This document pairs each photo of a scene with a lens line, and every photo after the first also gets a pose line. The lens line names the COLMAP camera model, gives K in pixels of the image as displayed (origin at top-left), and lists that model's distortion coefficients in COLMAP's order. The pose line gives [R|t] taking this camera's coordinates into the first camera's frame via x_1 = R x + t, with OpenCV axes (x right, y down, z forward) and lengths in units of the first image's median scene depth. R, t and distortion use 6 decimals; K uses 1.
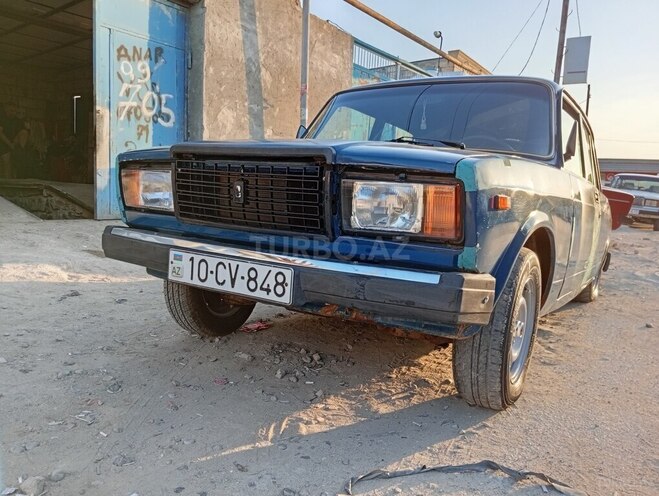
lens RADIAL K [[543.2, 0, 366.2], [0, 543.2, 225.2], [0, 0, 1]] dist [0.046684, -0.089102]
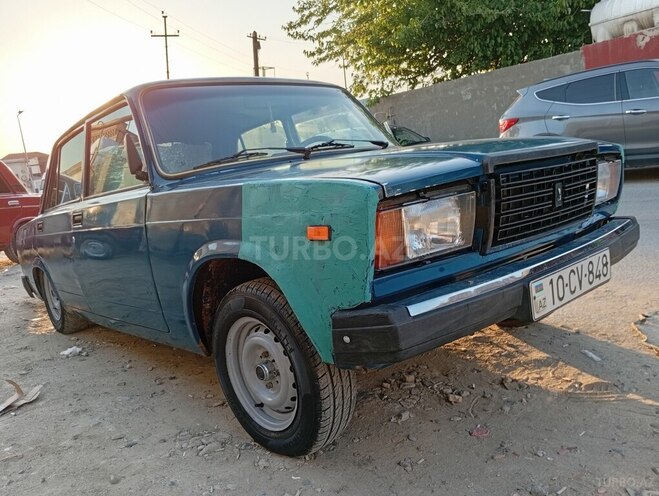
lens RADIAL K [[543.2, 0, 366.2], [0, 543.2, 225.2], [0, 0, 1]] dist [0.046684, -0.089102]
pose [[0.269212, -0.214012, 0.939001, -1.226534], [0.182512, 0.968667, 0.168447, -0.231219], [-0.945629, 0.126031, 0.299836, 1.030908]]
